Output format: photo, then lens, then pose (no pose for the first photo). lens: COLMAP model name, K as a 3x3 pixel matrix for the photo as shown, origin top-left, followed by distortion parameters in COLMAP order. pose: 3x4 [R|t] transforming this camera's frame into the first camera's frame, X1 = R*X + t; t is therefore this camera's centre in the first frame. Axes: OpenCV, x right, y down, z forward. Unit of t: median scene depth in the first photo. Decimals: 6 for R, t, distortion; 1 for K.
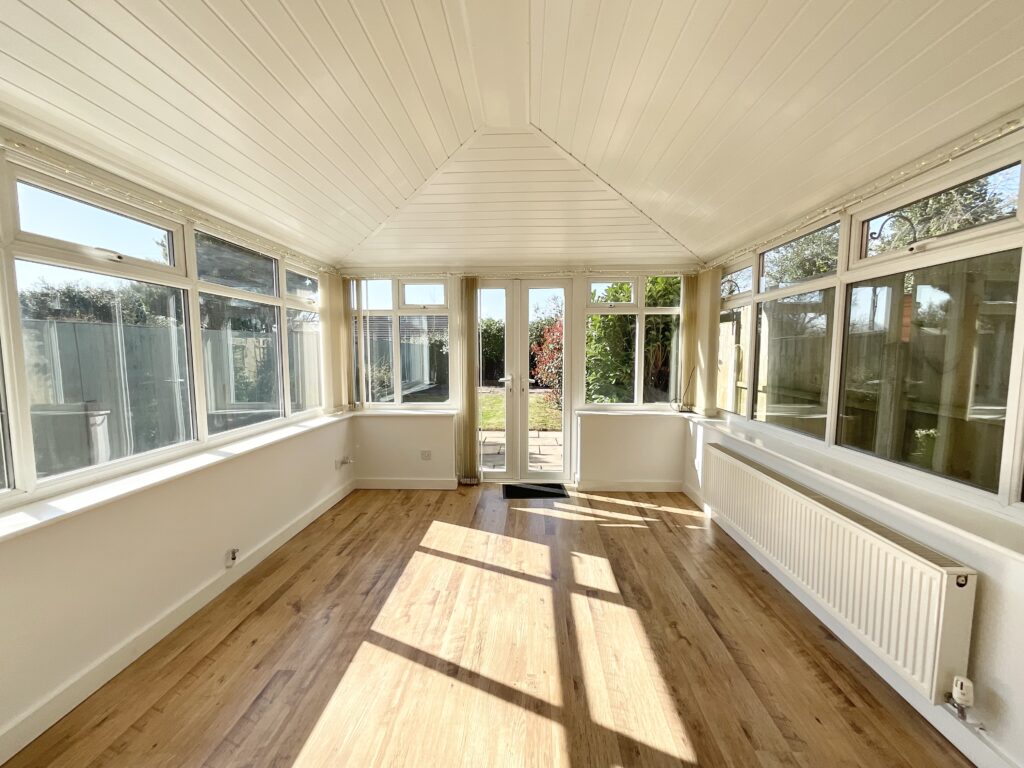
lens RADIAL K [[413.8, 0, 501.6], [0, 413.8, 386.5], [0, 0, 1]] dist [-0.003136, 0.001025]
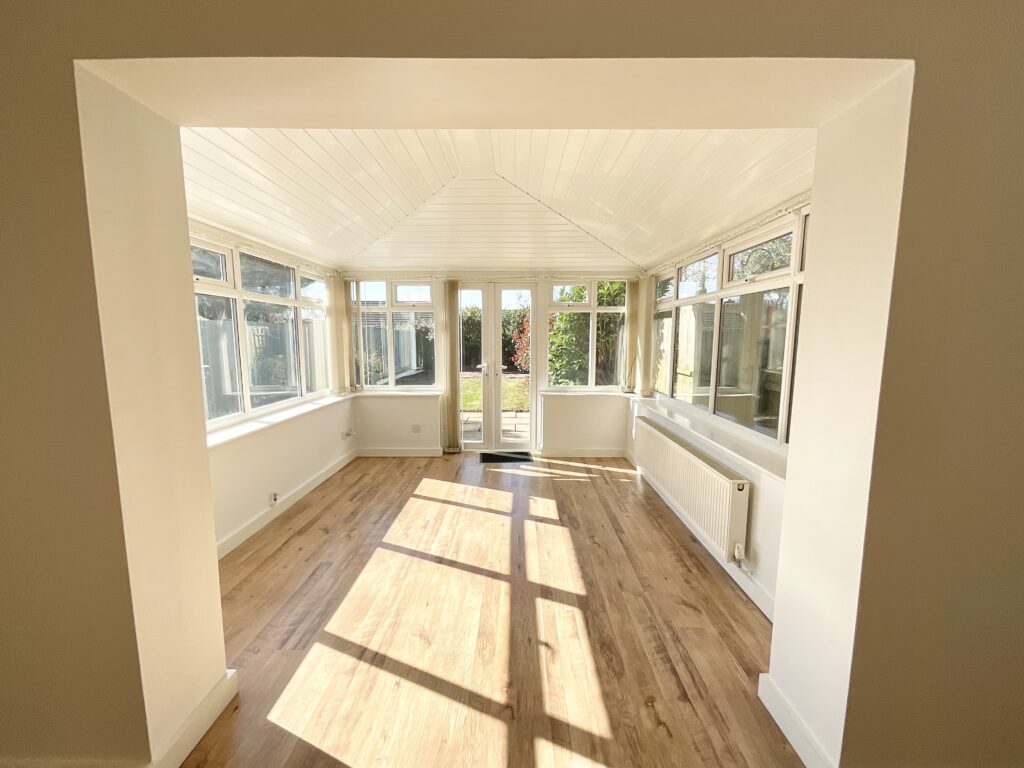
lens RADIAL K [[413.8, 0, 503.3], [0, 413.8, 386.8], [0, 0, 1]] dist [-0.003136, 0.001025]
pose [[0.999274, -0.000413, 0.038088, 0.038222], [-0.000987, 0.999325, 0.036727, -0.001127], [-0.038077, -0.036738, 0.998599, -0.318515]]
